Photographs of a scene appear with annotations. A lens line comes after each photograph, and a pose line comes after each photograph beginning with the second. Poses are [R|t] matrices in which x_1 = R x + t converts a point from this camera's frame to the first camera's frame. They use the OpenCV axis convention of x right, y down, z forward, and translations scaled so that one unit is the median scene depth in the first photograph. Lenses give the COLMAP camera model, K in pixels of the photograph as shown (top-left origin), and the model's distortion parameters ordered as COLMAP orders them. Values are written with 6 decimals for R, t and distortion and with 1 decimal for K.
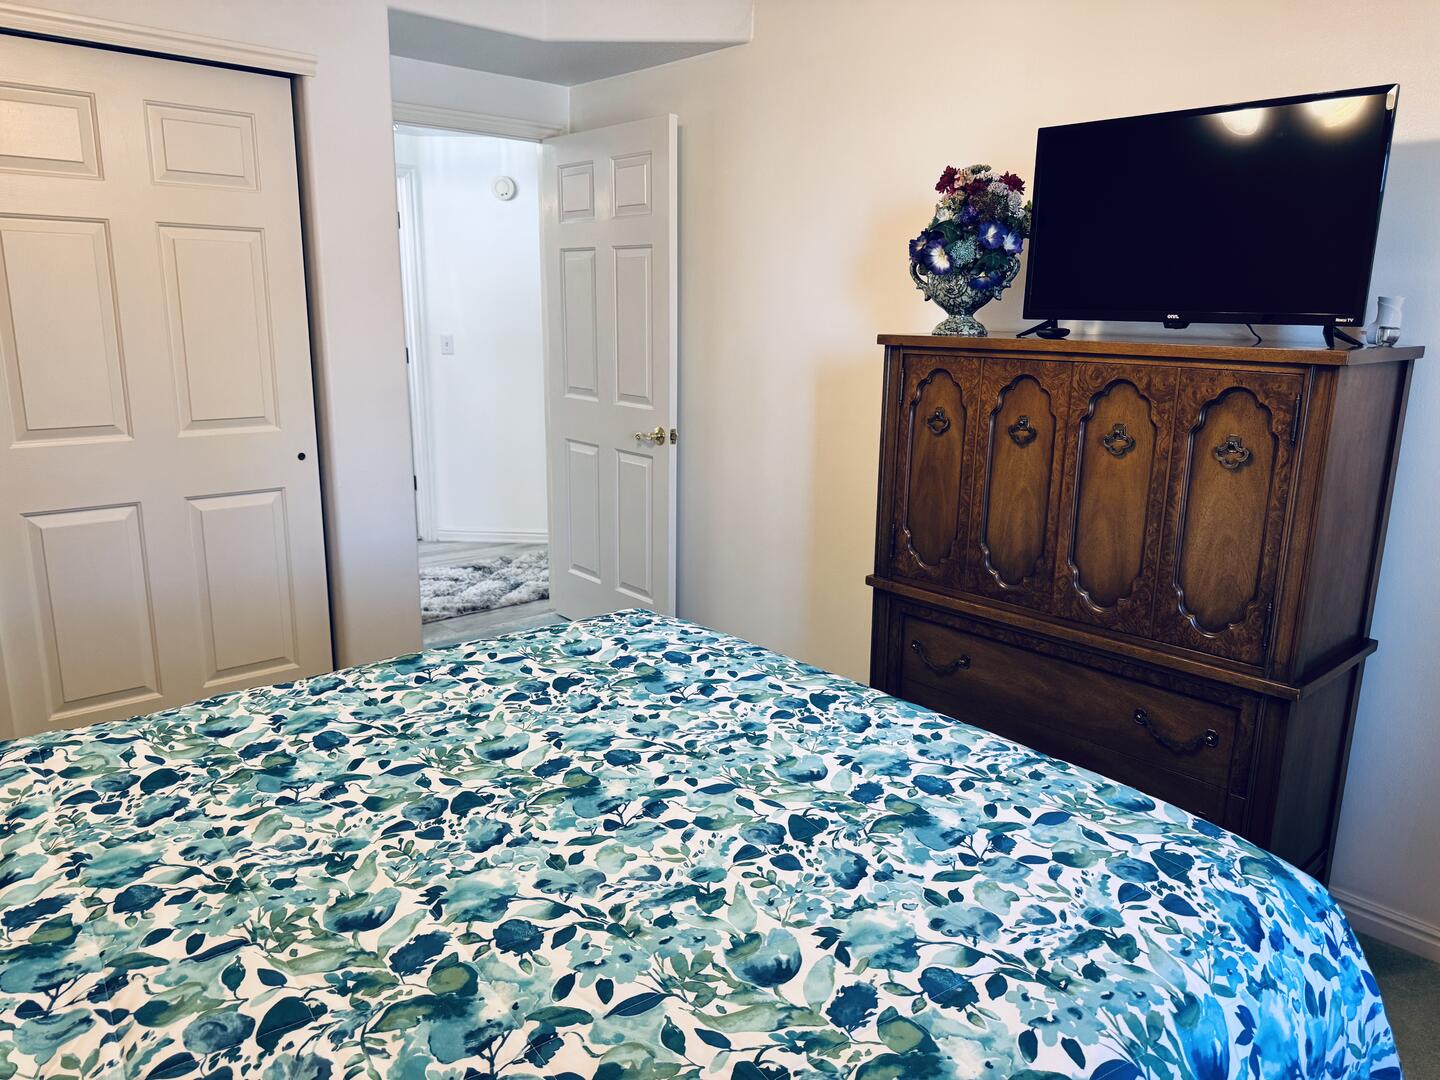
lens RADIAL K [[1035.3, 0, 715.6], [0, 1035.3, 539.9], [0, 0, 1]] dist [0.148161, -0.209651]
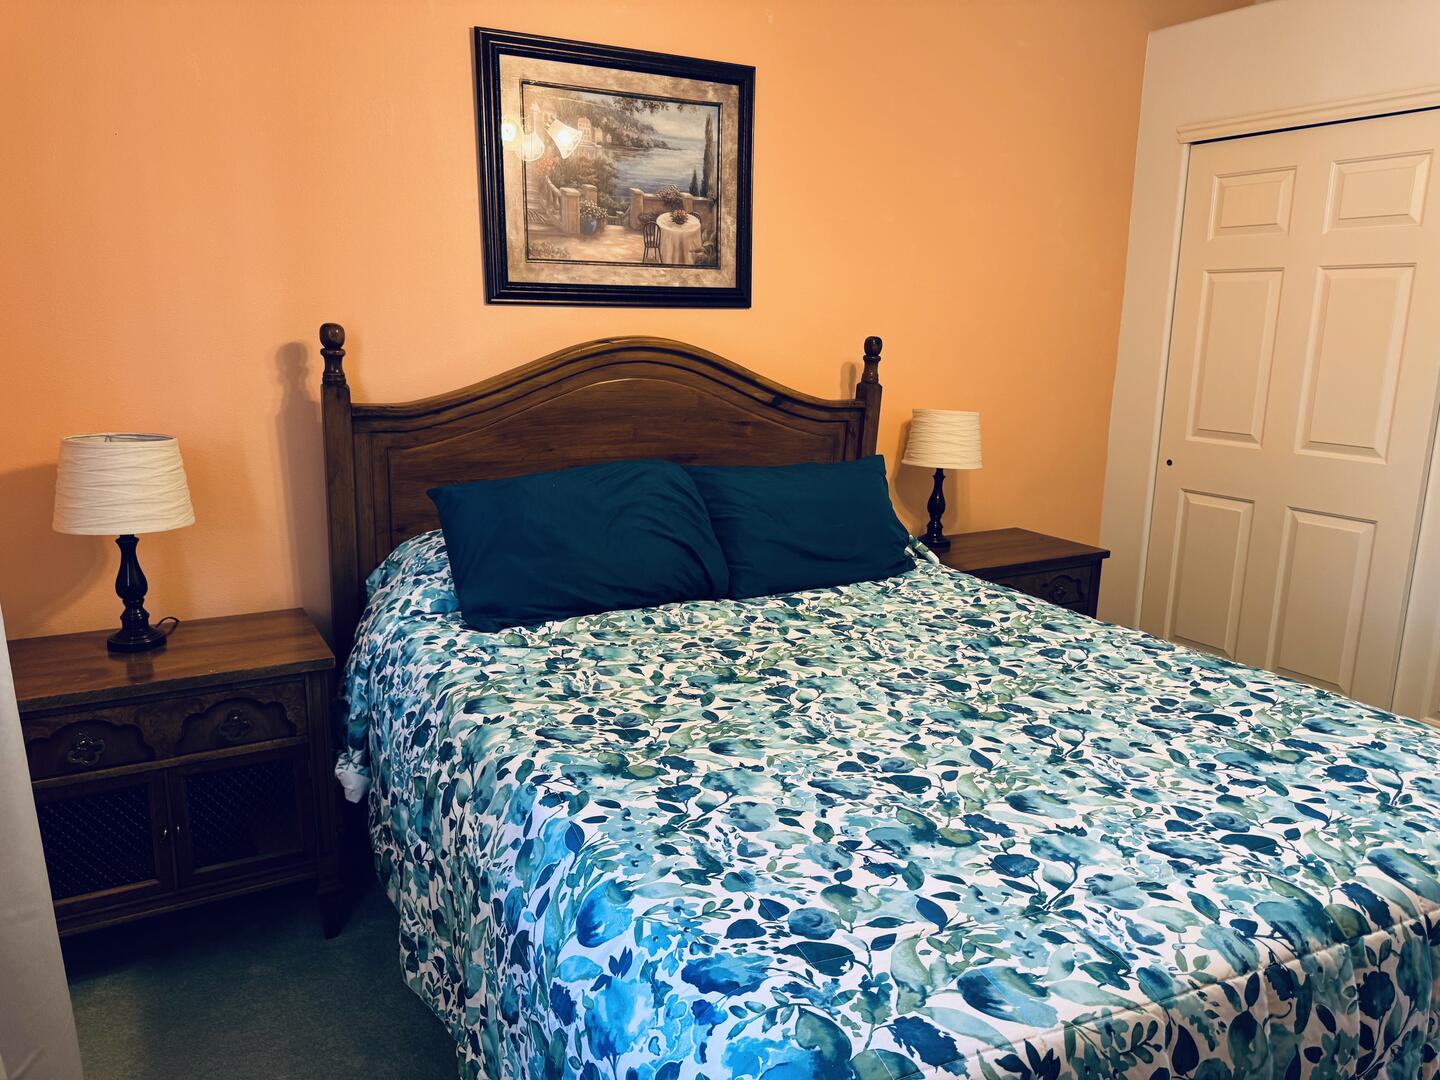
lens RADIAL K [[1035.3, 0, 715.6], [0, 1035.3, 539.9], [0, 0, 1]] dist [0.148161, -0.209651]
pose [[-0.231240, 0.171269, -0.957703, 1.021227], [-0.239640, 0.944027, 0.226685, -0.149454], [0.942921, 0.281922, -0.177254, 0.833922]]
